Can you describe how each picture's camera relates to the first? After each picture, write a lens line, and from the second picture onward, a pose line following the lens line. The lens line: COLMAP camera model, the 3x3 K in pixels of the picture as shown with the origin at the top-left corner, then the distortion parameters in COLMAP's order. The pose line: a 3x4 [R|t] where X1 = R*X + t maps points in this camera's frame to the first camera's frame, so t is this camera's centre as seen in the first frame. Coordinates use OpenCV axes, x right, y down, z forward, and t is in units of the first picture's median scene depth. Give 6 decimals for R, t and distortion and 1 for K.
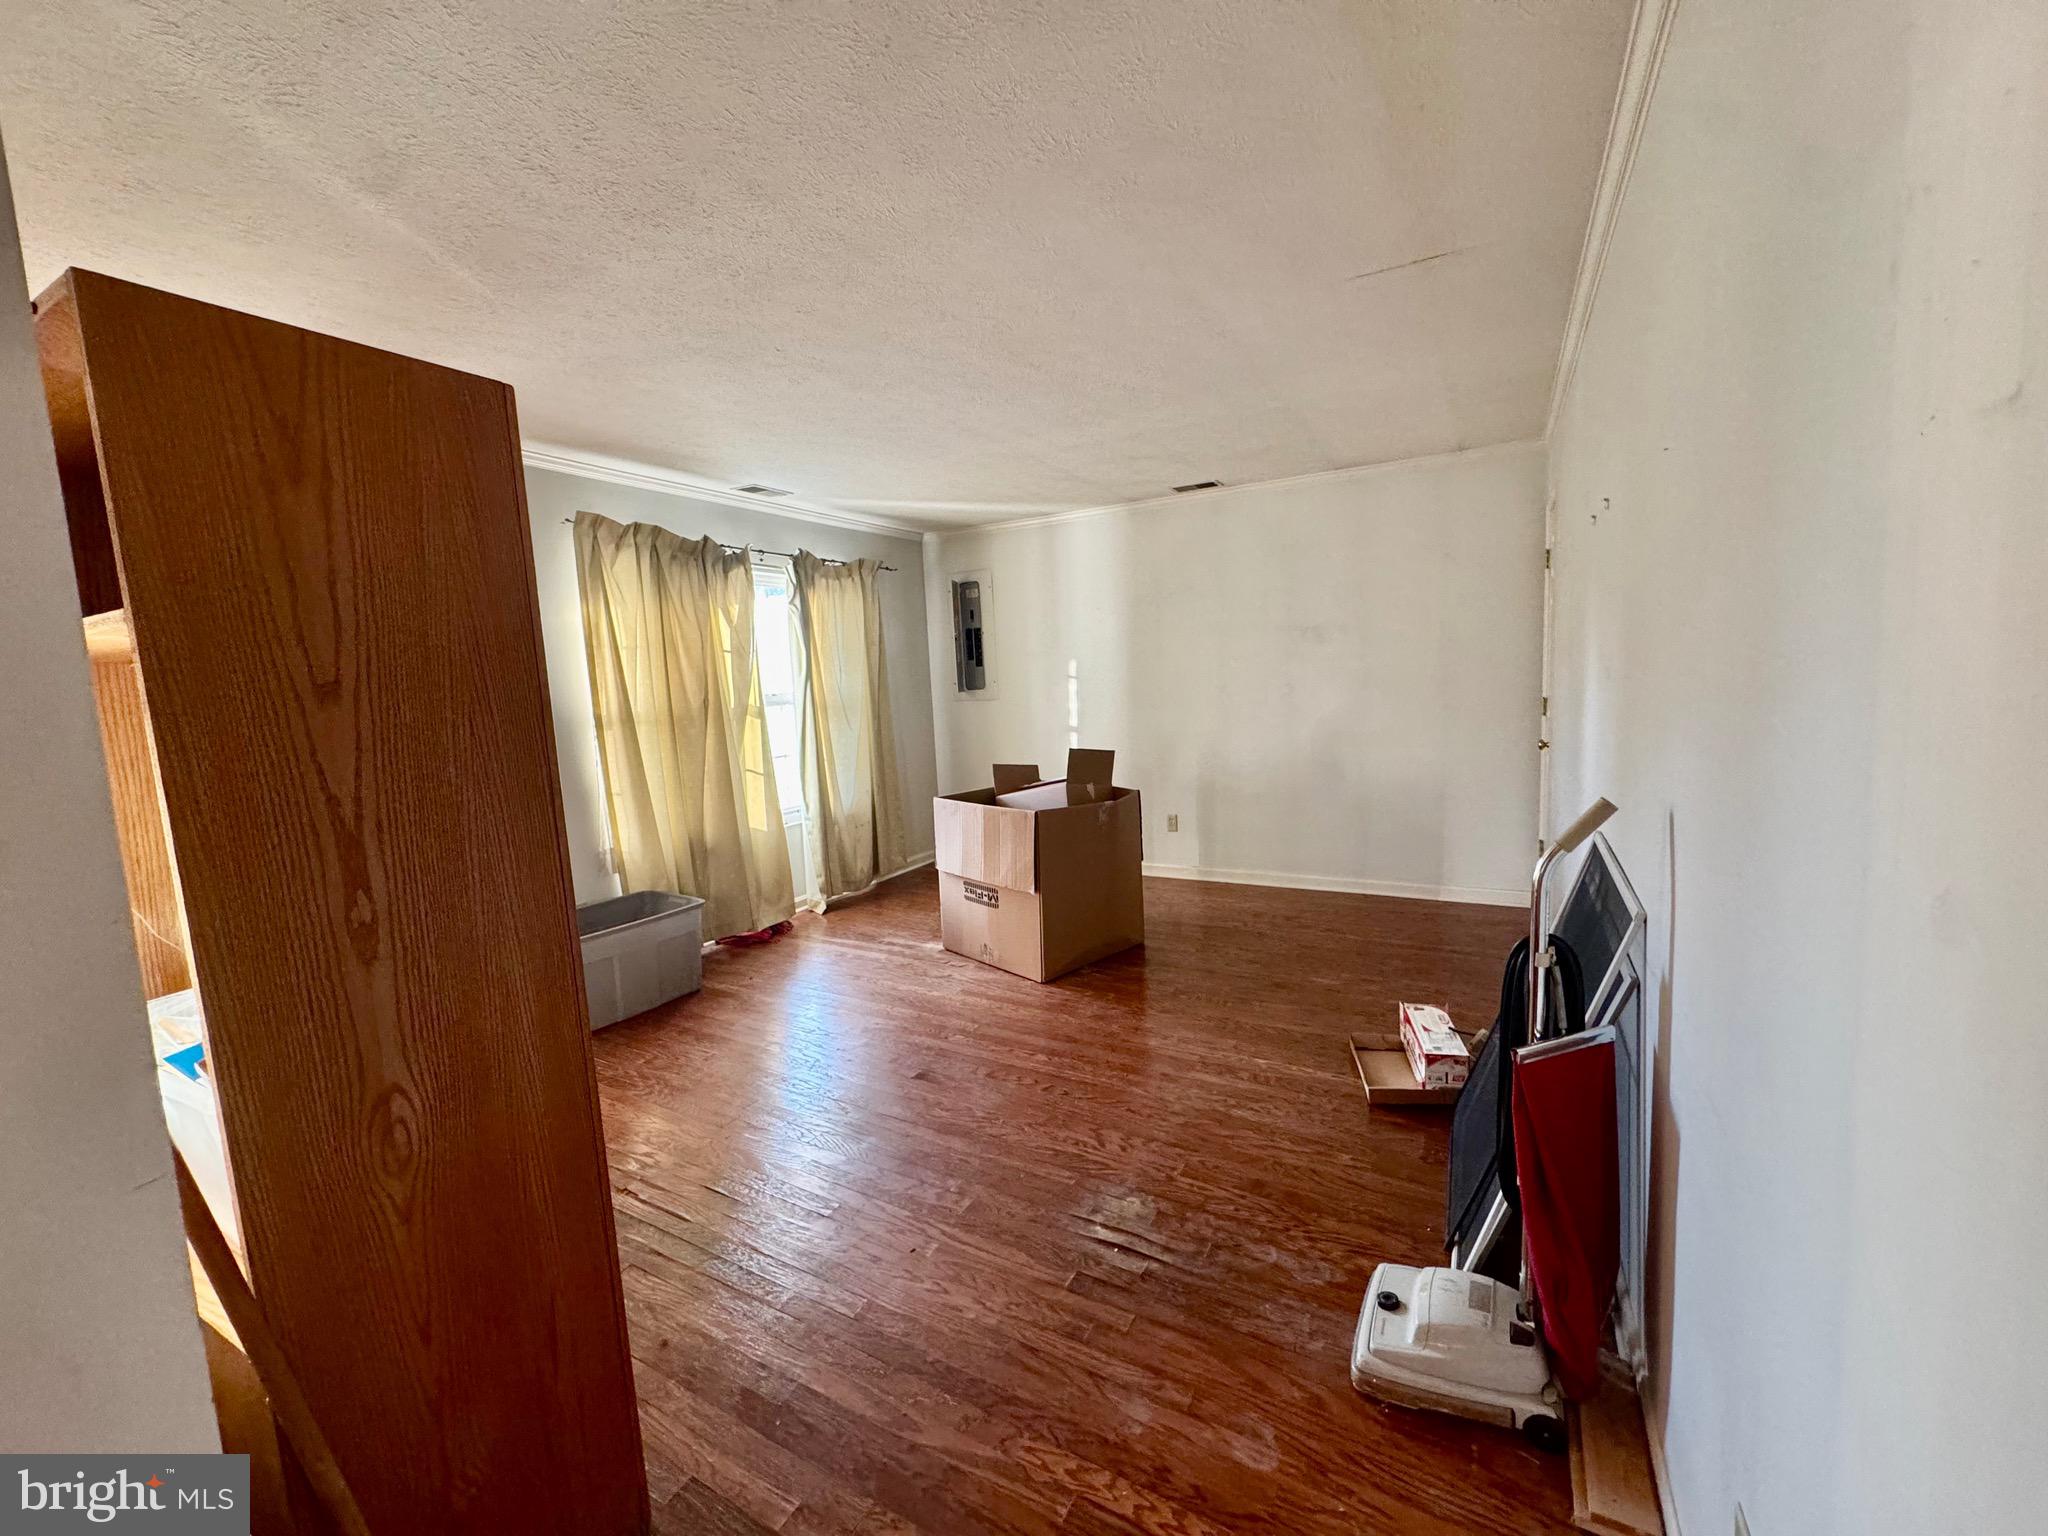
lens RADIAL K [[834.9, 0, 1018.0], [0, 834.9, 769.2], [0, 0, 1]] dist [-0.004343, 0.001275]
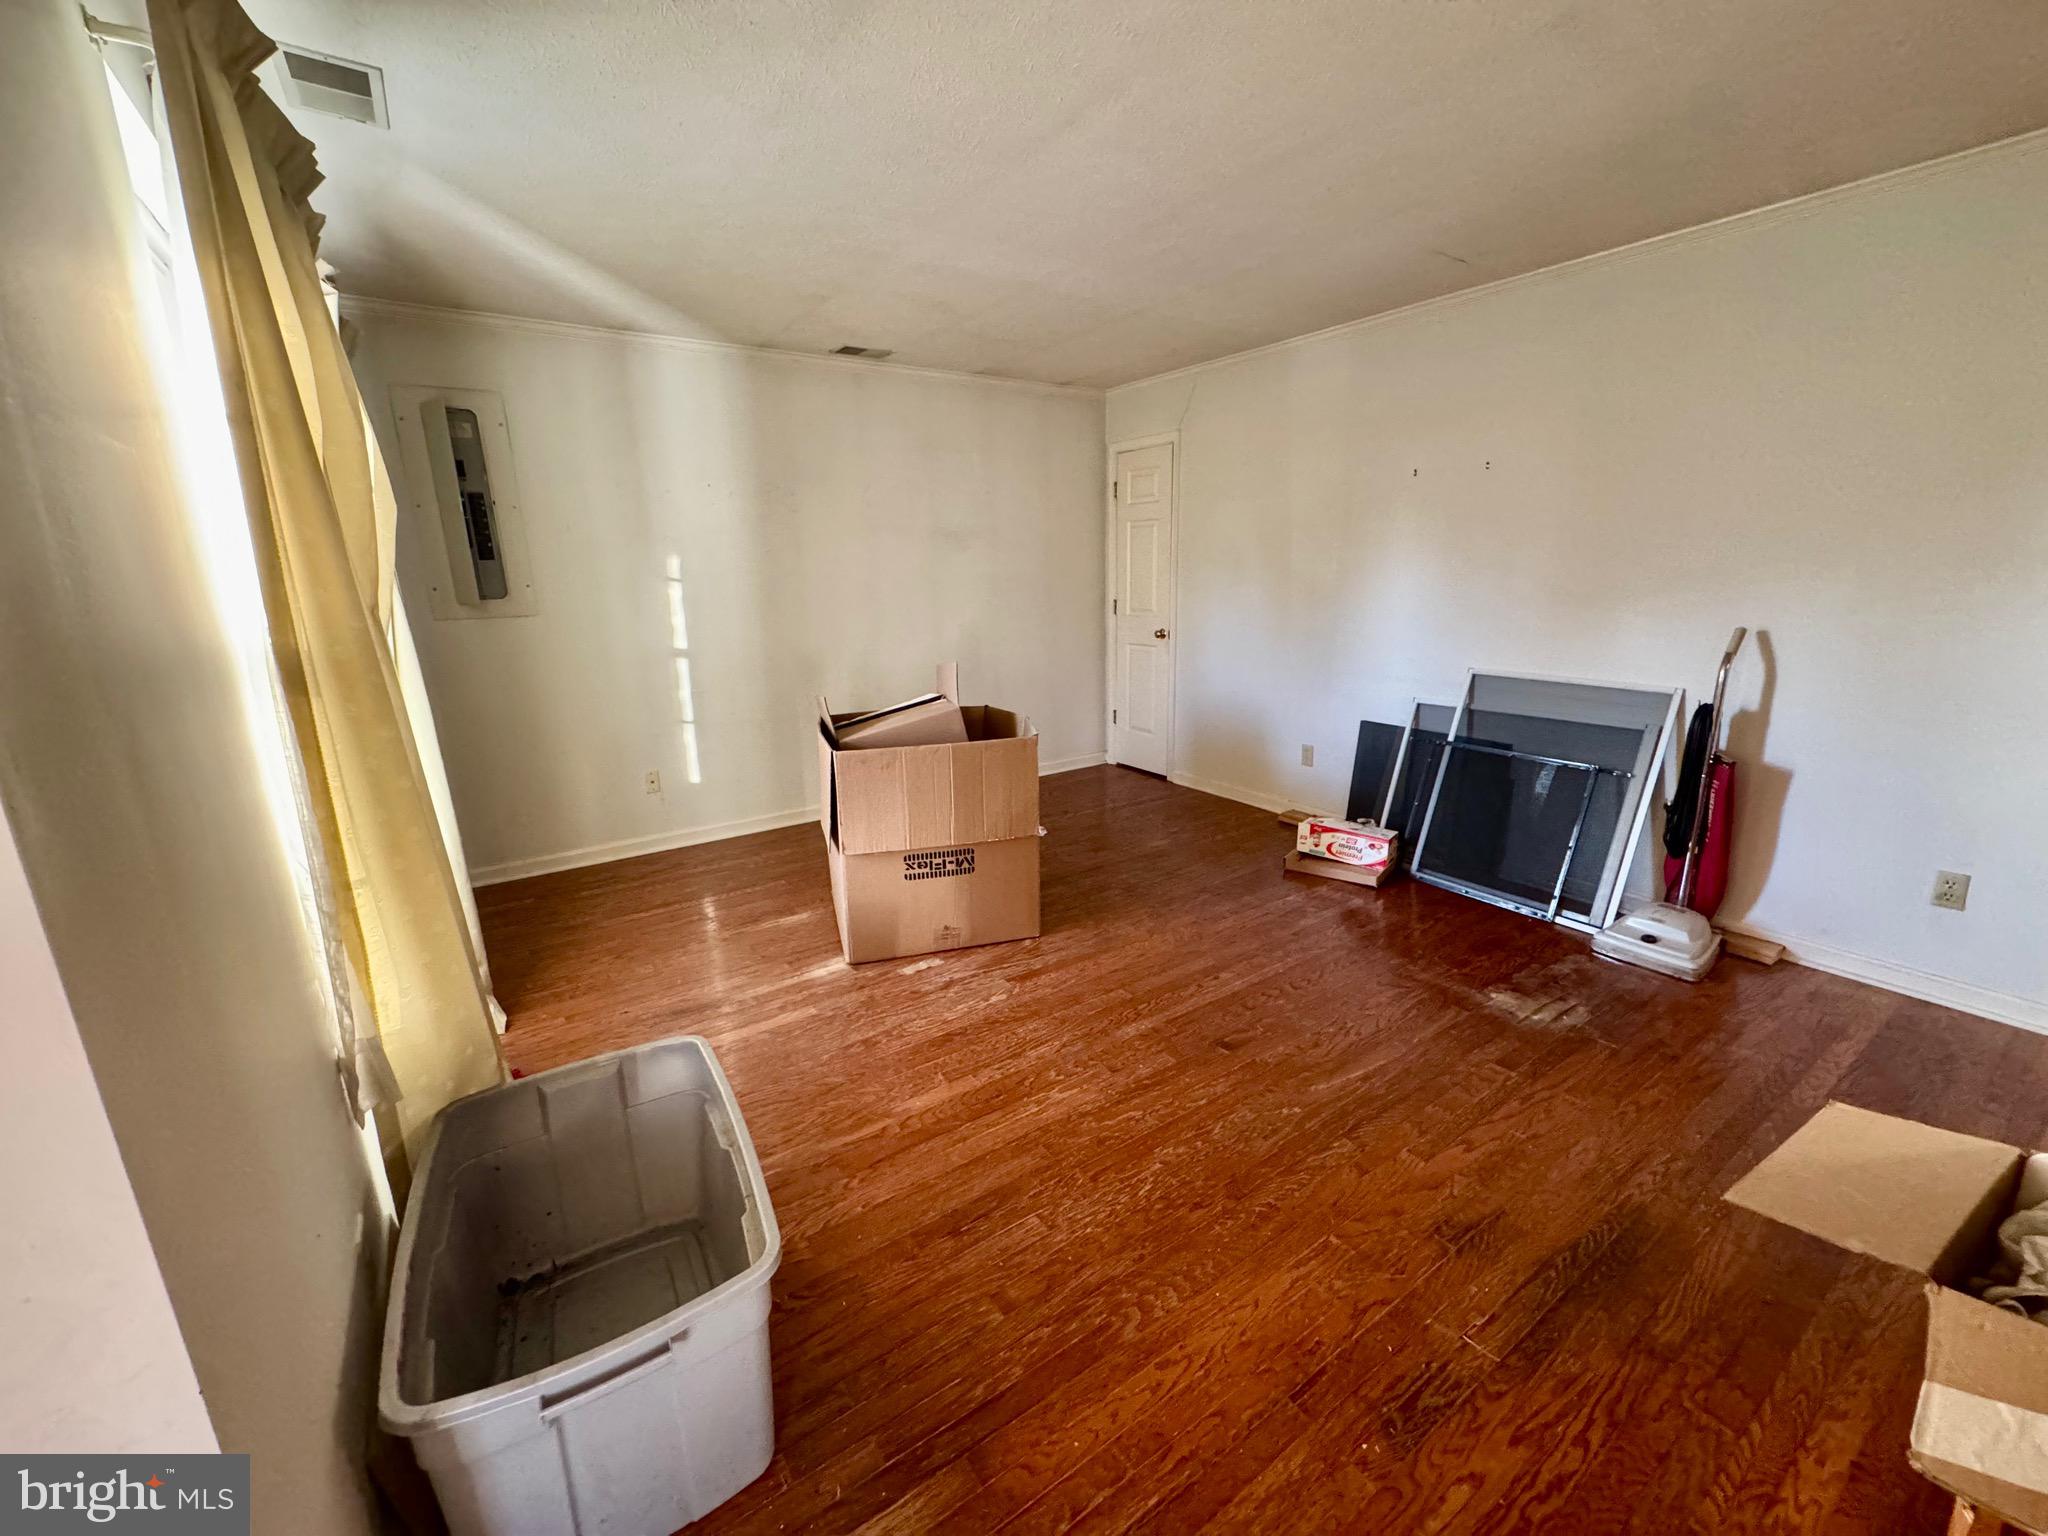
lens RADIAL K [[834.9, 0, 1026.6], [0, 834.9, 762.4], [0, 0, 1]] dist [-0.004343, 0.001275]
pose [[0.418958, -0.174806, 0.891020, -0.650829], [0.102684, 0.984120, 0.144789, -0.039831], [-0.902181, 0.030834, 0.430254, 0.590550]]
